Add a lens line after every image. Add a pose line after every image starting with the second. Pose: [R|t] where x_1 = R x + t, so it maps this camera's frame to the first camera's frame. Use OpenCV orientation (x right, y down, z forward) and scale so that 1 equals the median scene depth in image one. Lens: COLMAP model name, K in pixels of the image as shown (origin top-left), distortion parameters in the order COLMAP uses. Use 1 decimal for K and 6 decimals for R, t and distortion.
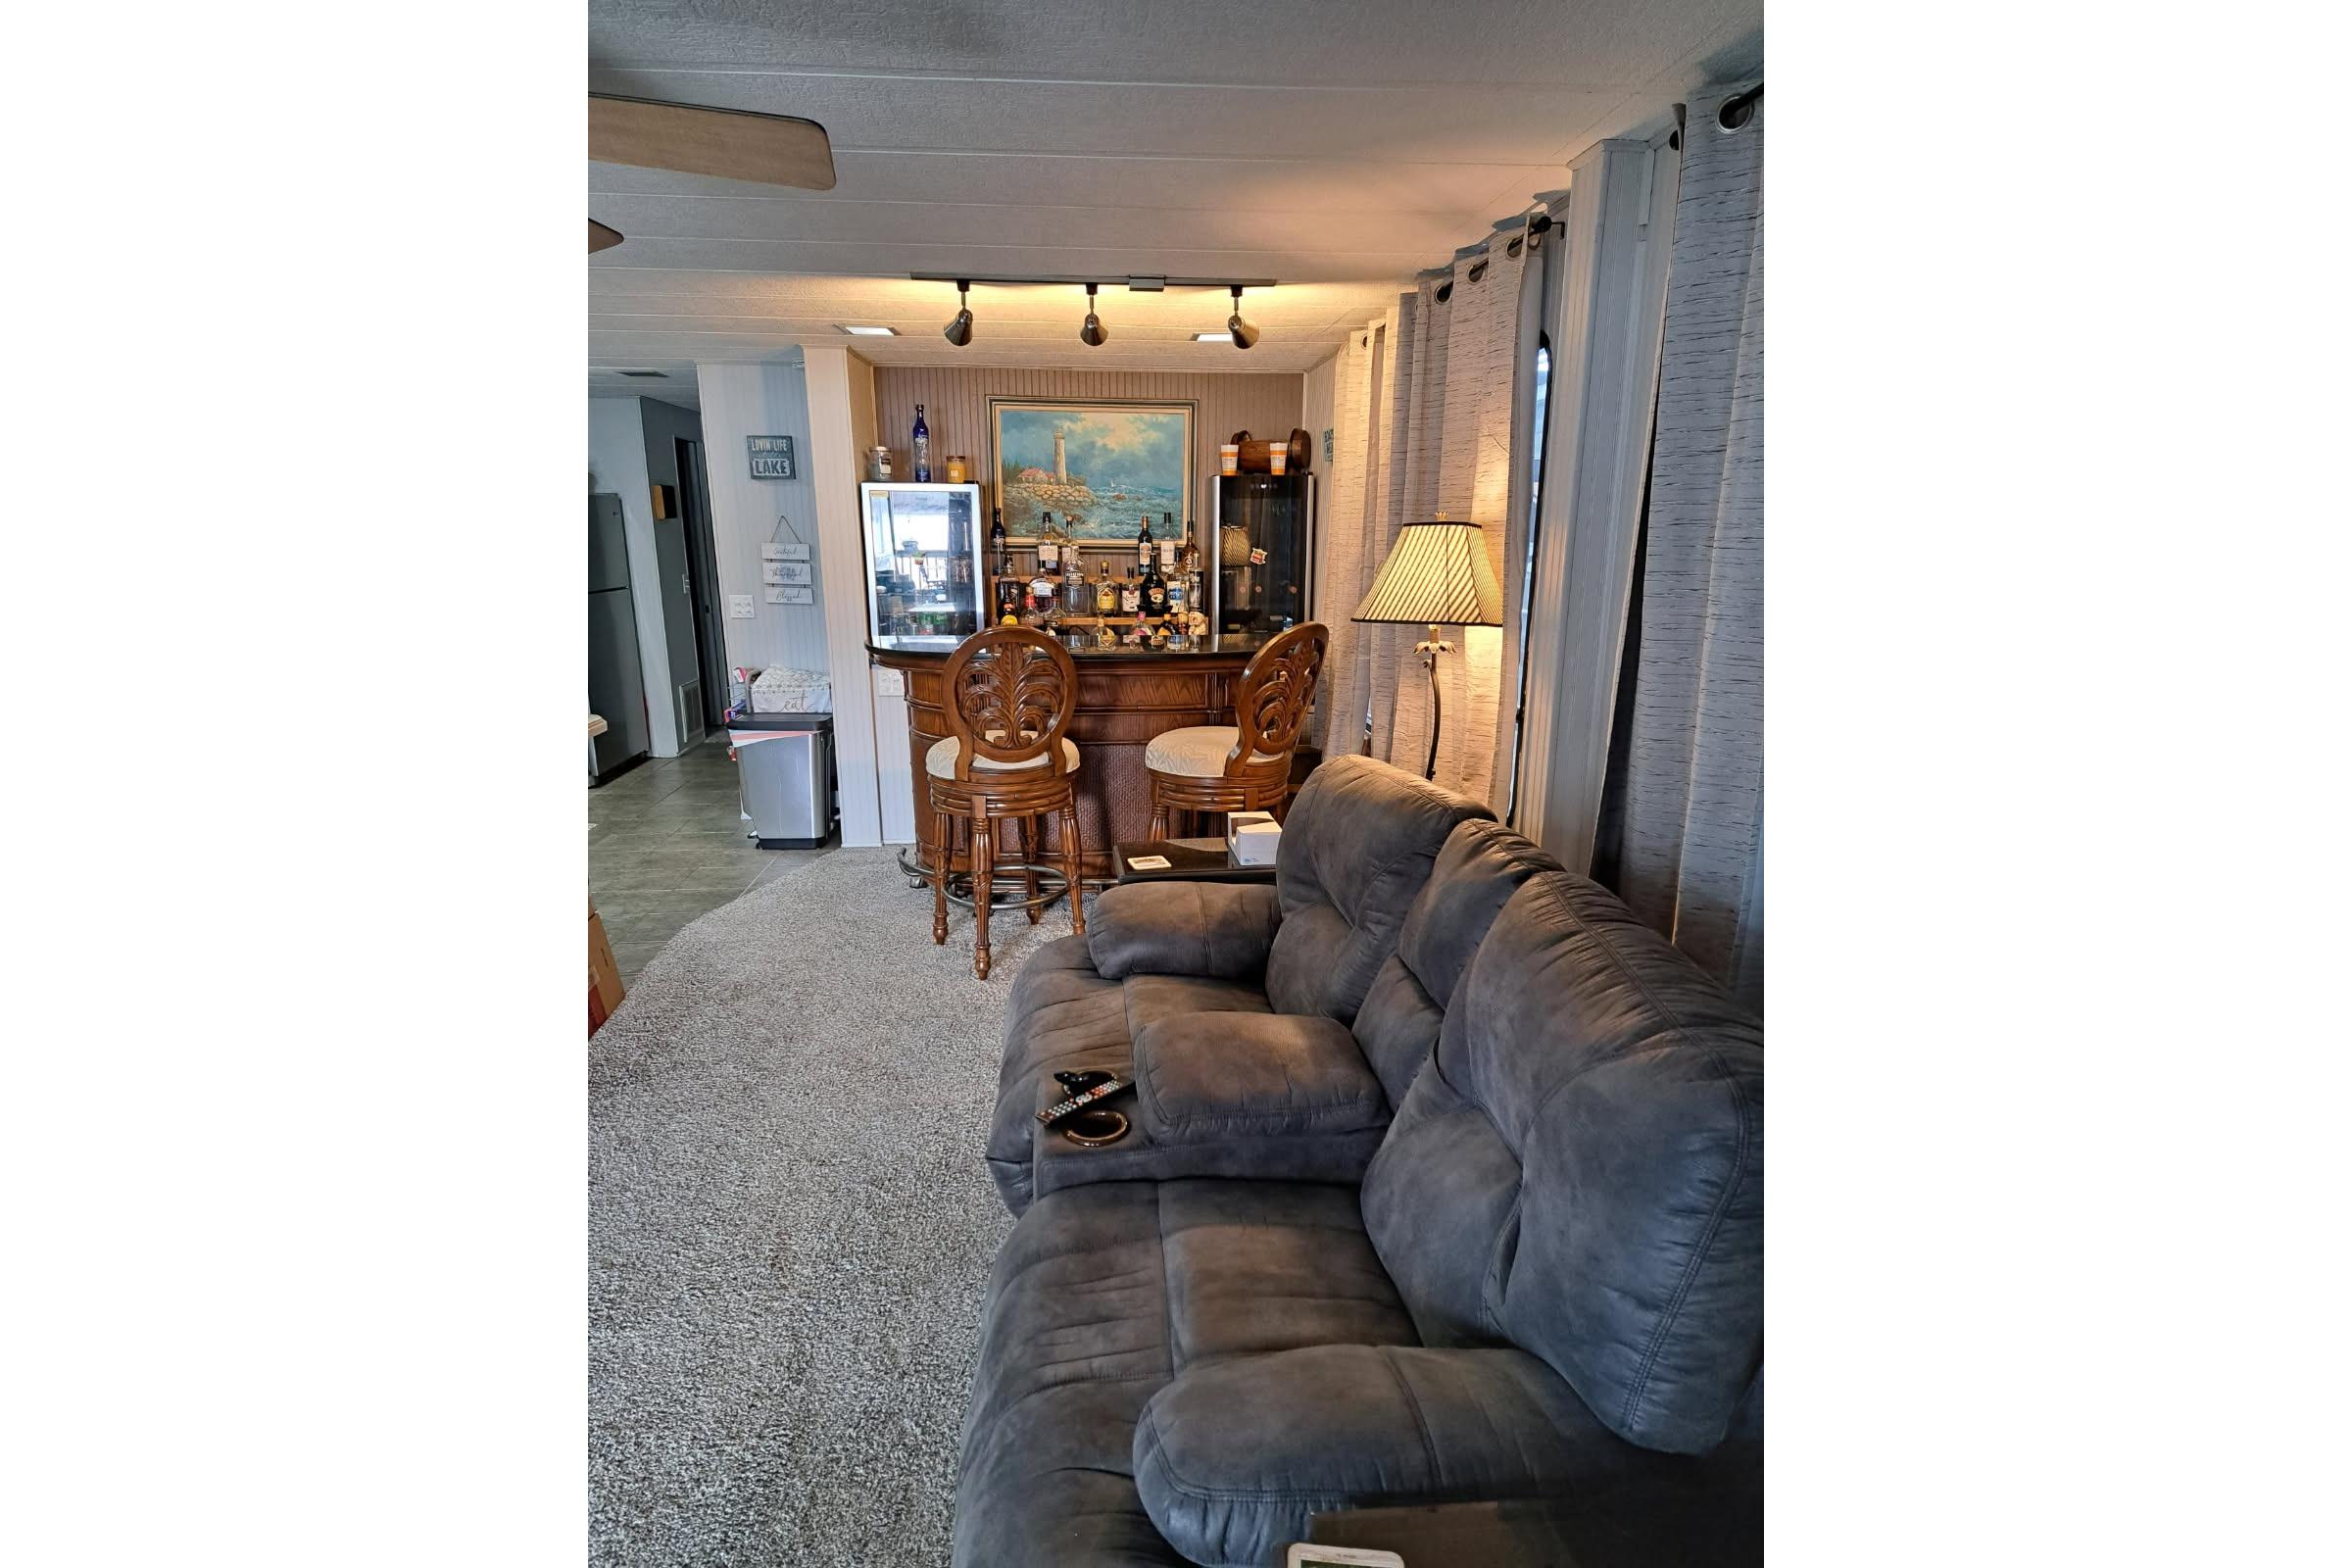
lens RADIAL K [[983.4, 0, 1149.2], [0, 983.4, 788.3], [0, 0, 1]] dist [0.032729, -0.000018]
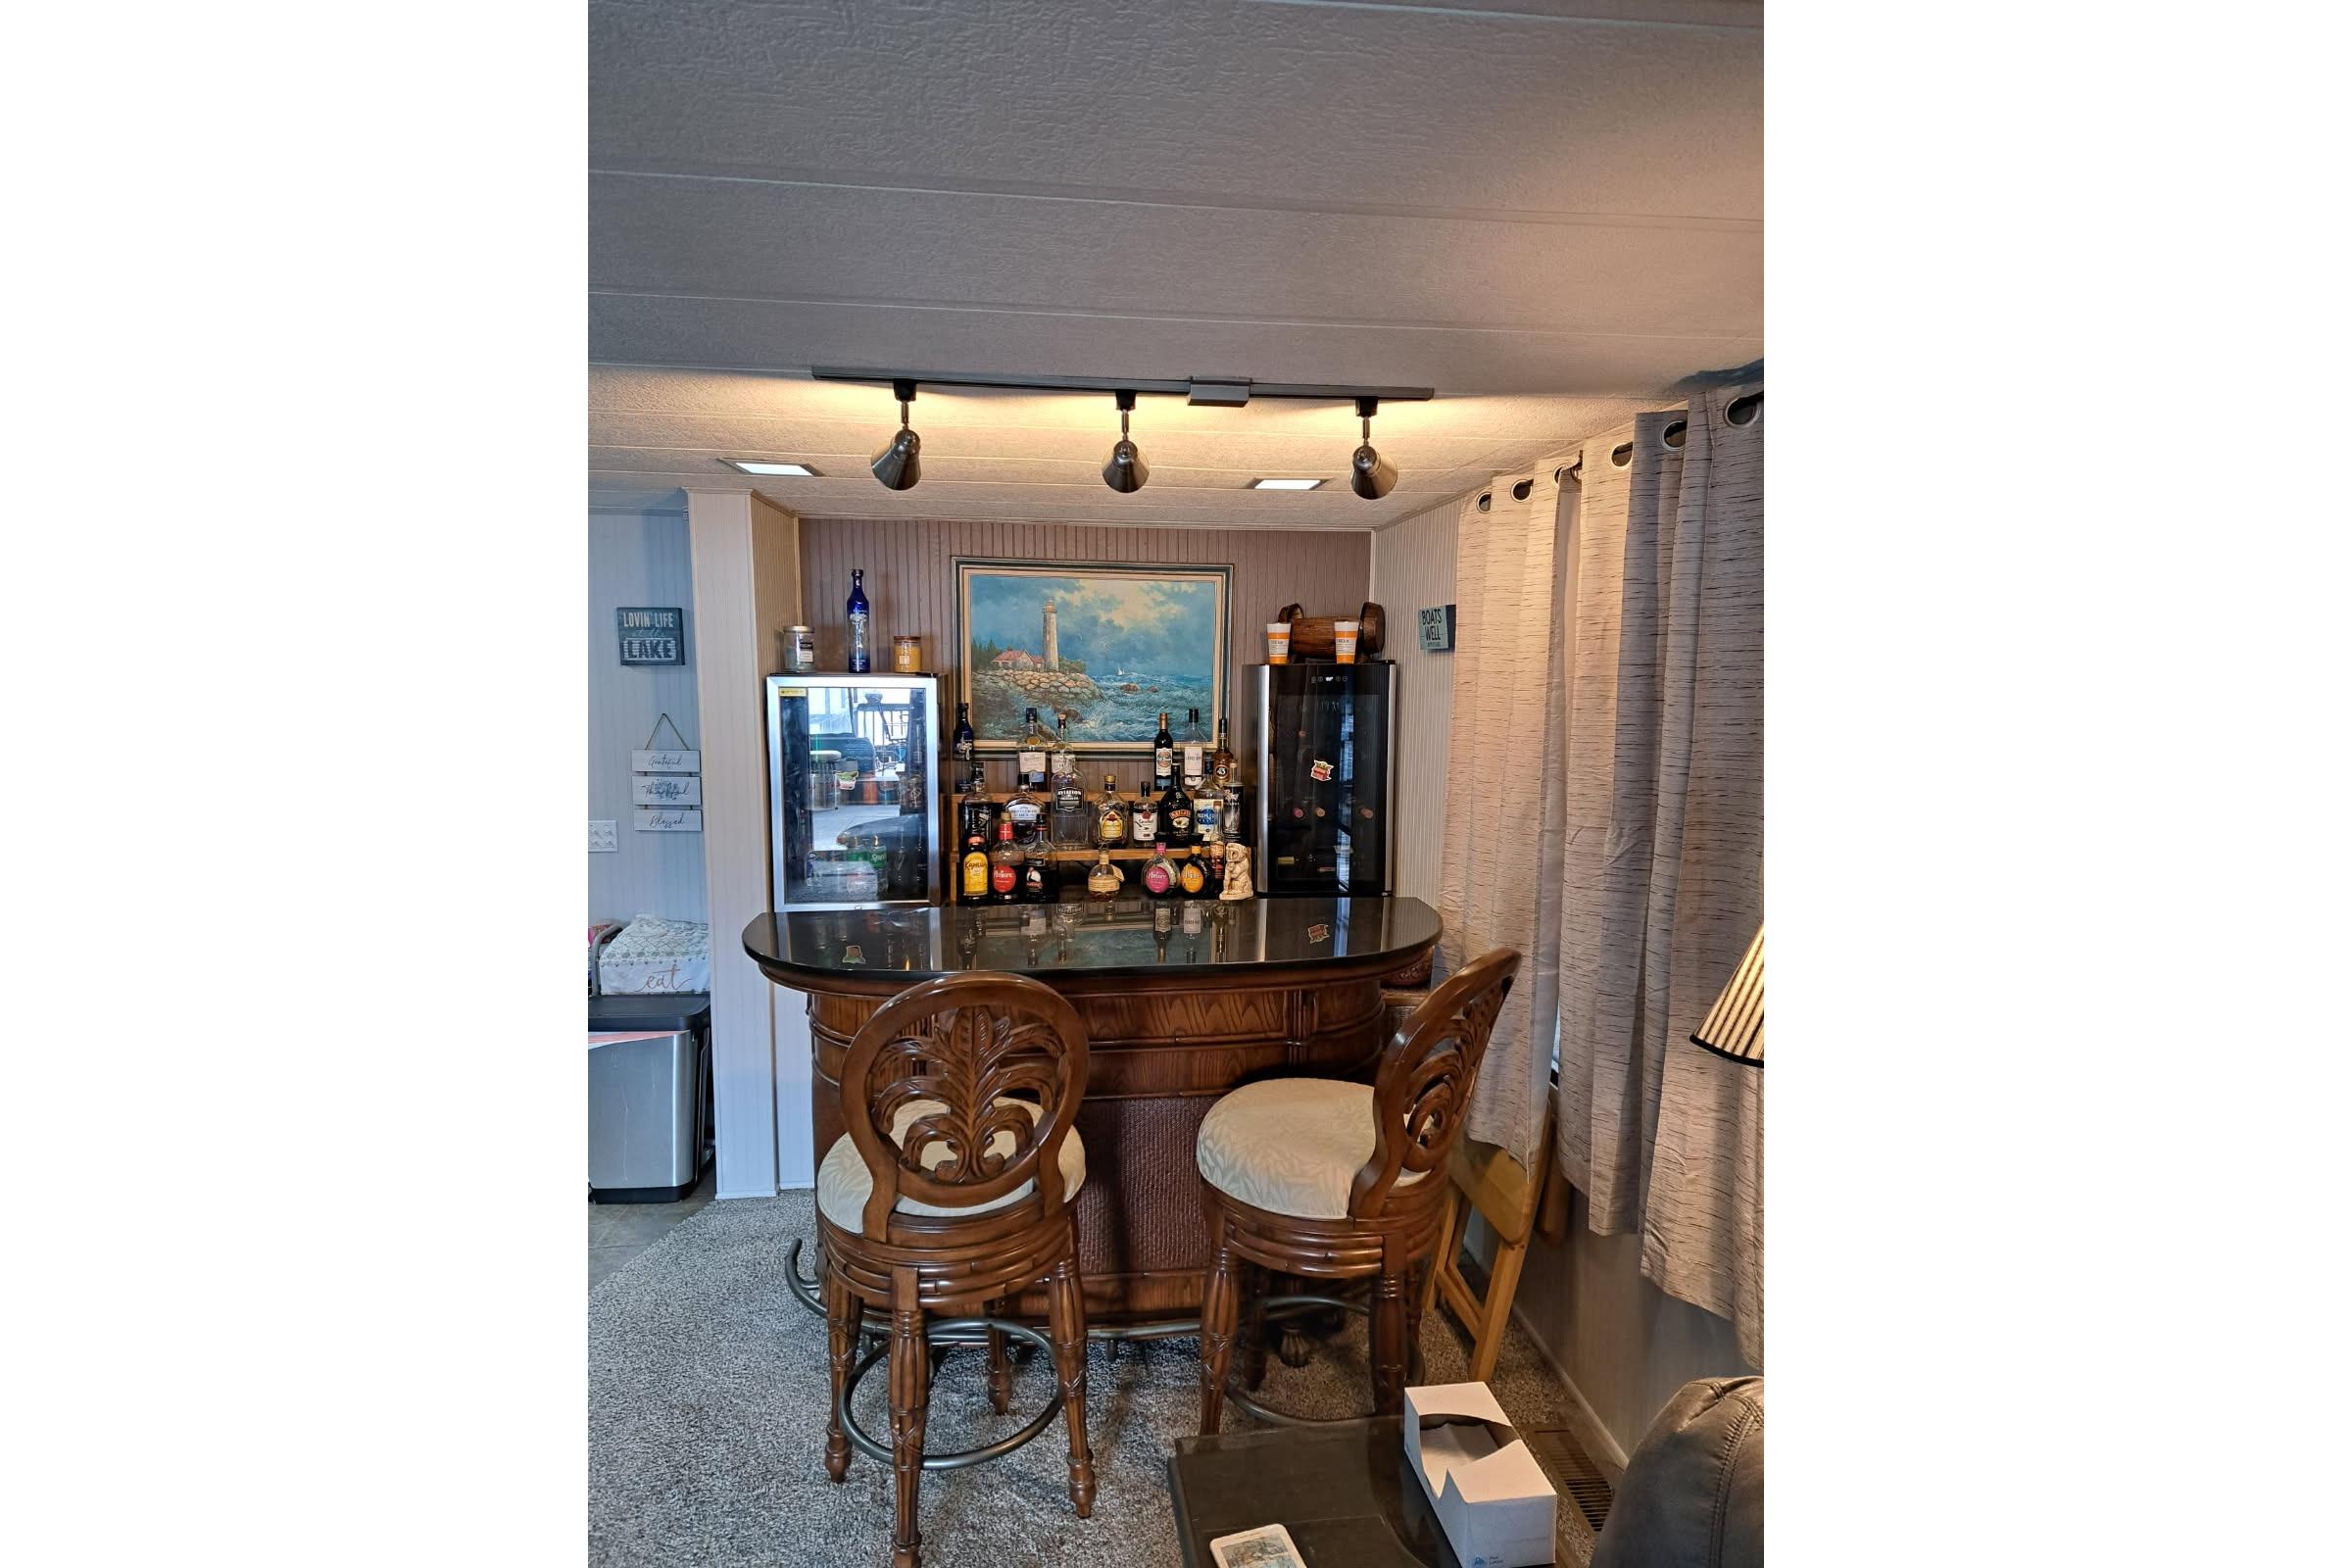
lens RADIAL K [[983.4, 0, 1149.2], [0, 983.4, 788.3], [0, 0, 1]] dist [0.032729, -0.000018]
pose [[0.999534, 0.001744, 0.030465, -0.038242], [0.002388, 0.990833, -0.135073, -0.121899], [-0.030421, 0.135083, 0.990367, 0.279241]]
